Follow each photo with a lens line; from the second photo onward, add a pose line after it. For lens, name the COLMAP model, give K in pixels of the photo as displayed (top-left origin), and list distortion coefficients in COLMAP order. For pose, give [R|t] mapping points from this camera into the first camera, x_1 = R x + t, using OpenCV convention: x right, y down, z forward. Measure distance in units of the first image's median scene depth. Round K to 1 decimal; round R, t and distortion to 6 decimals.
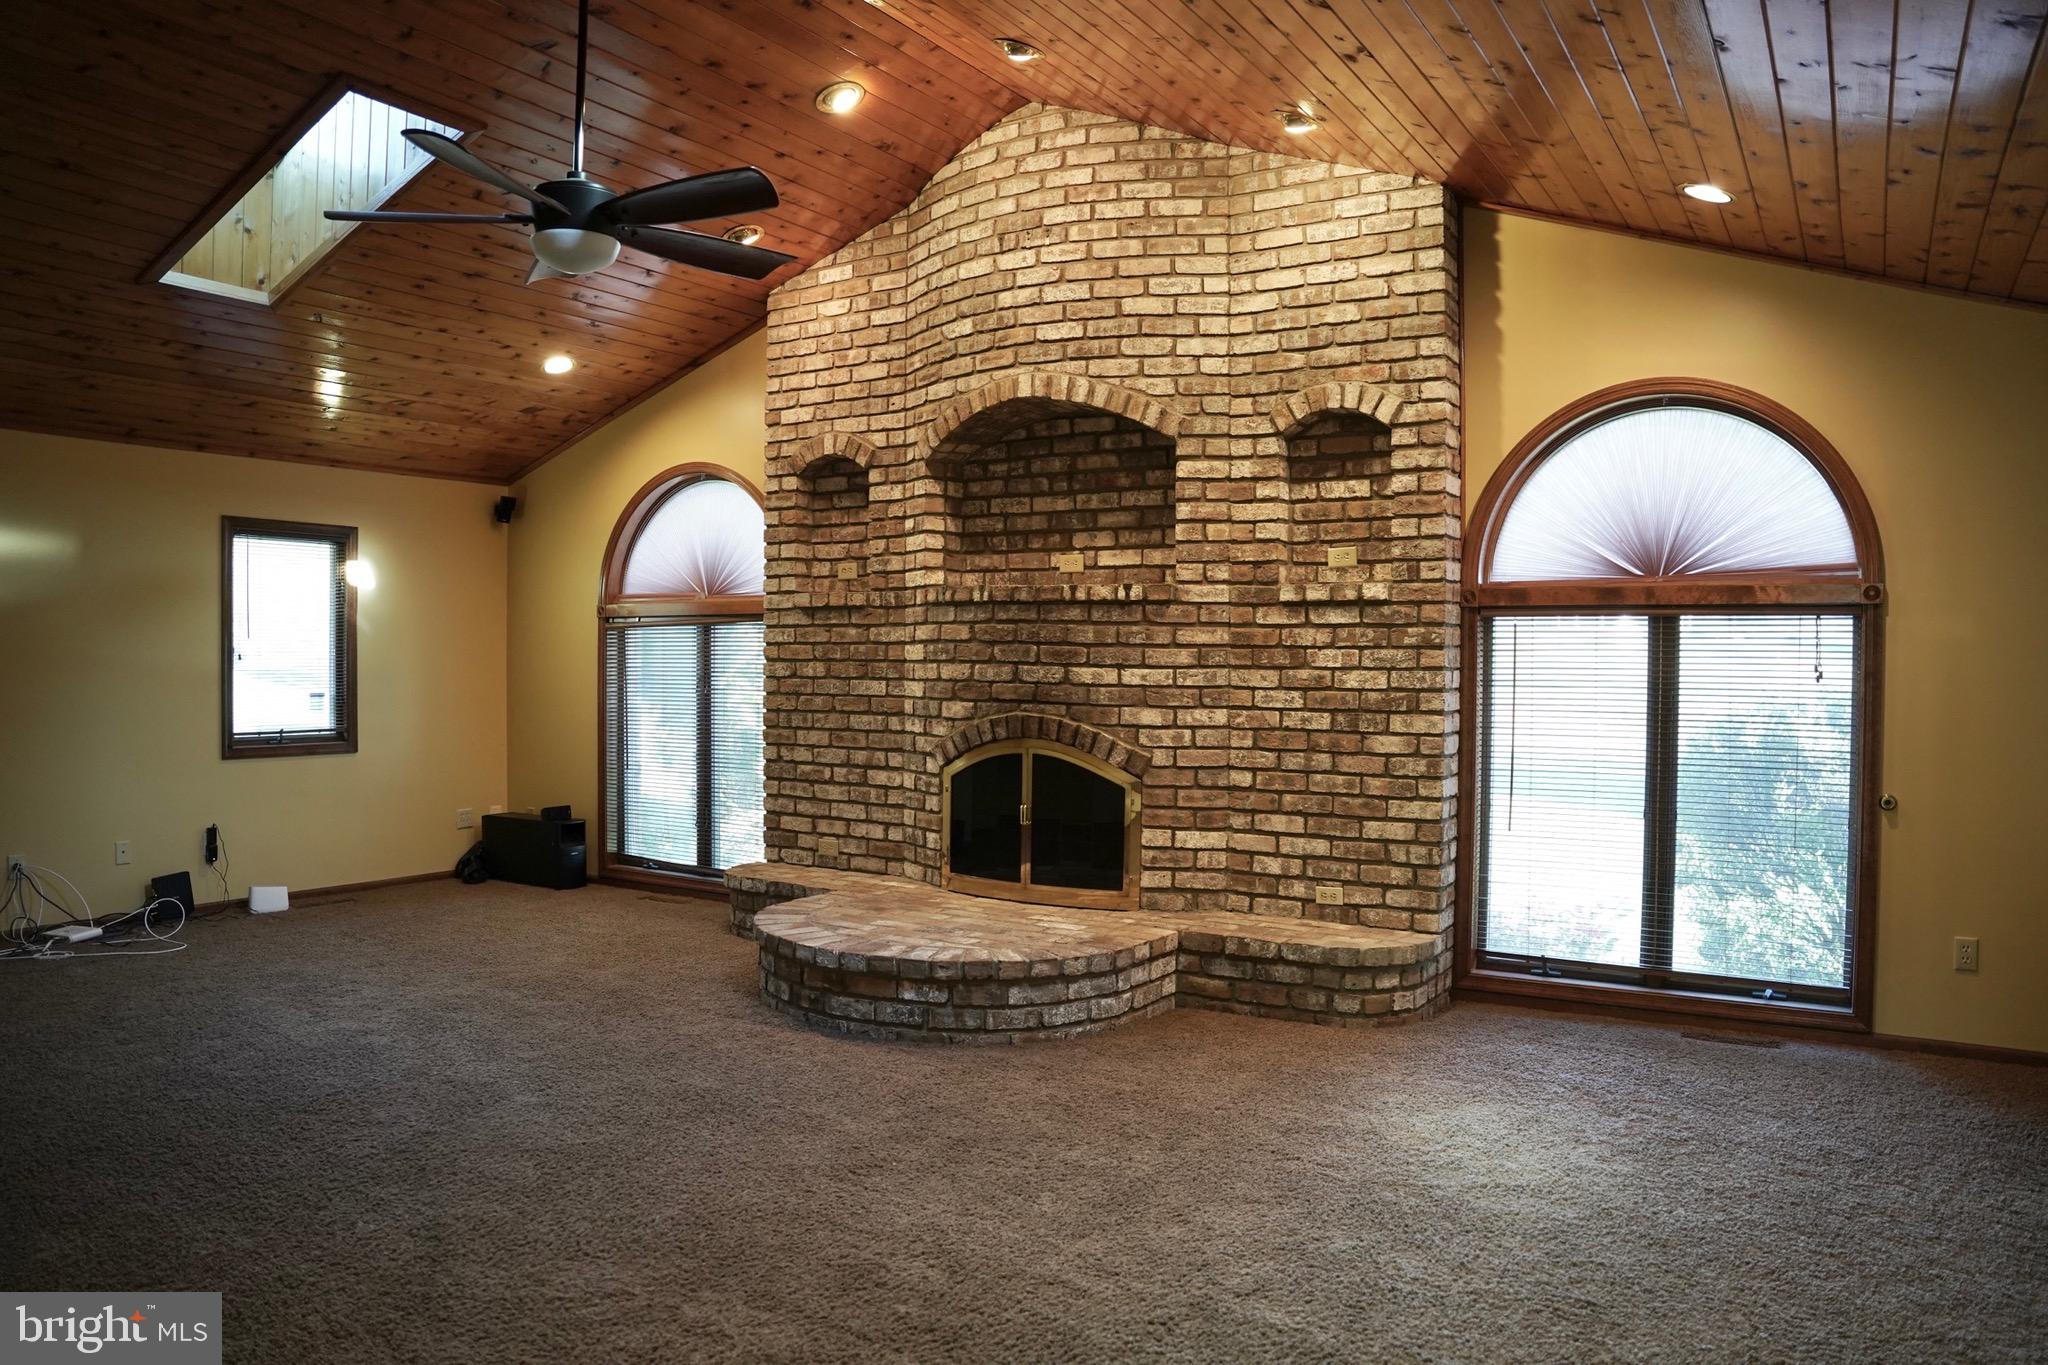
lens RADIAL K [[1410.1, 0, 1024.0], [0, 1410.1, 682.5], [0, 0, 1]] dist [-0.171655, 0.123219]
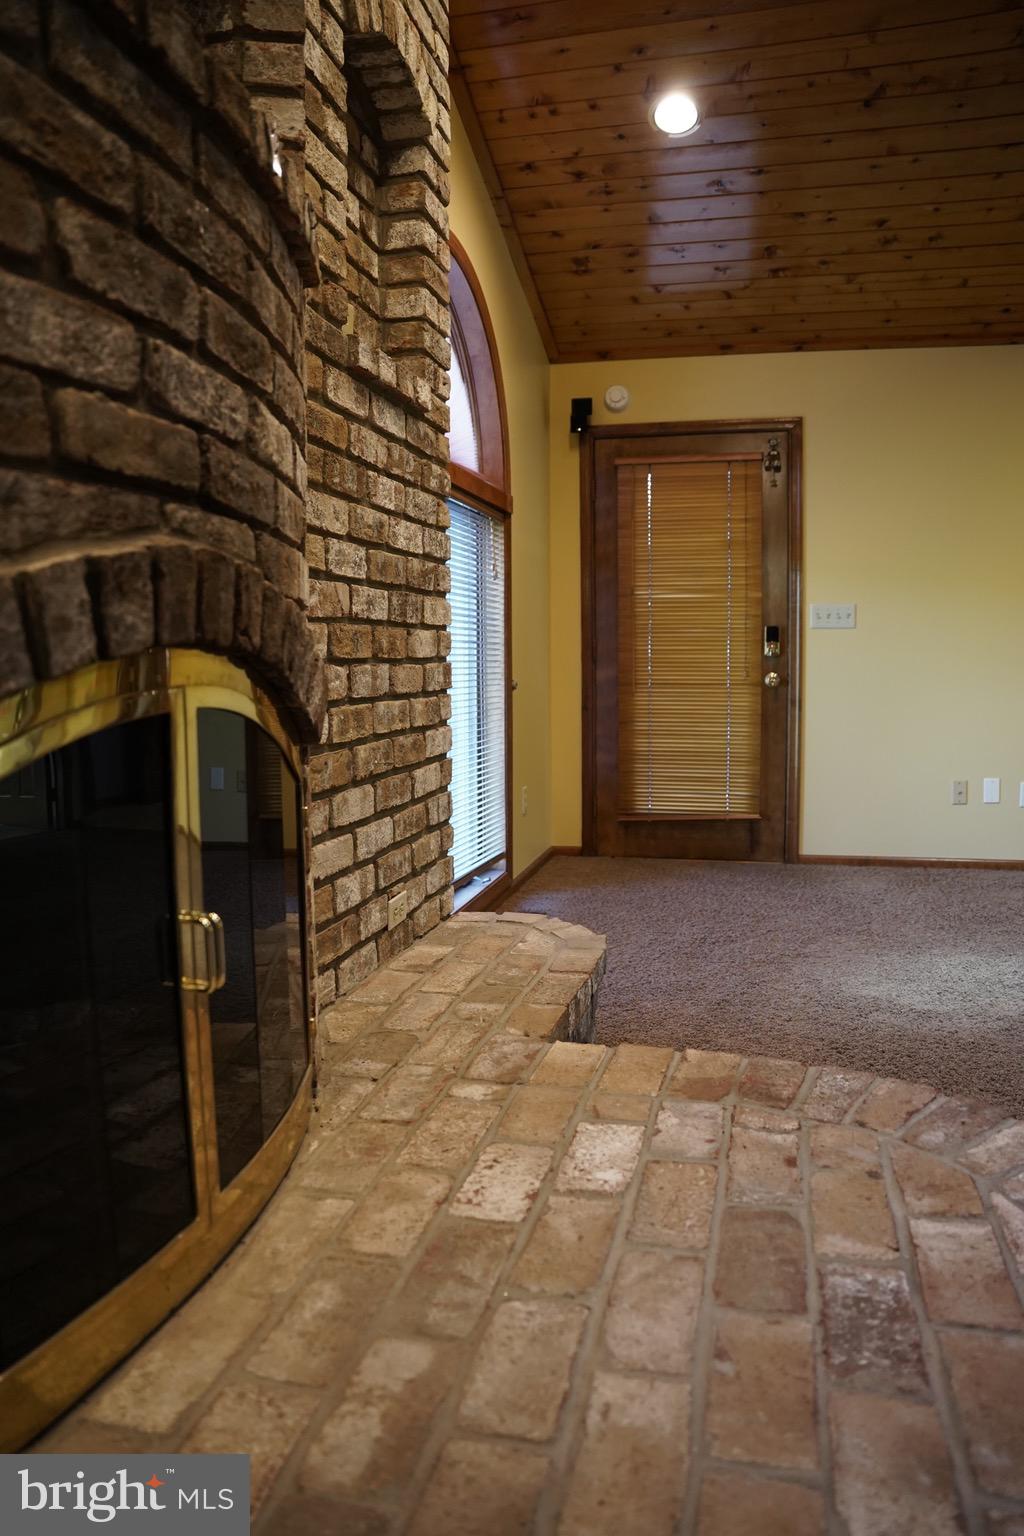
lens RADIAL K [[1057.5, 0, 512.0], [0, 1057.5, 768.0], [0, 0, 1]] dist [-0.171655, 0.123219]
pose [[-0.316311, -0.101726, 0.943186, -0.188148], [0.034578, 0.992337, 0.118623, 0.040830], [-0.948025, 0.070135, -0.310369, 1.000794]]
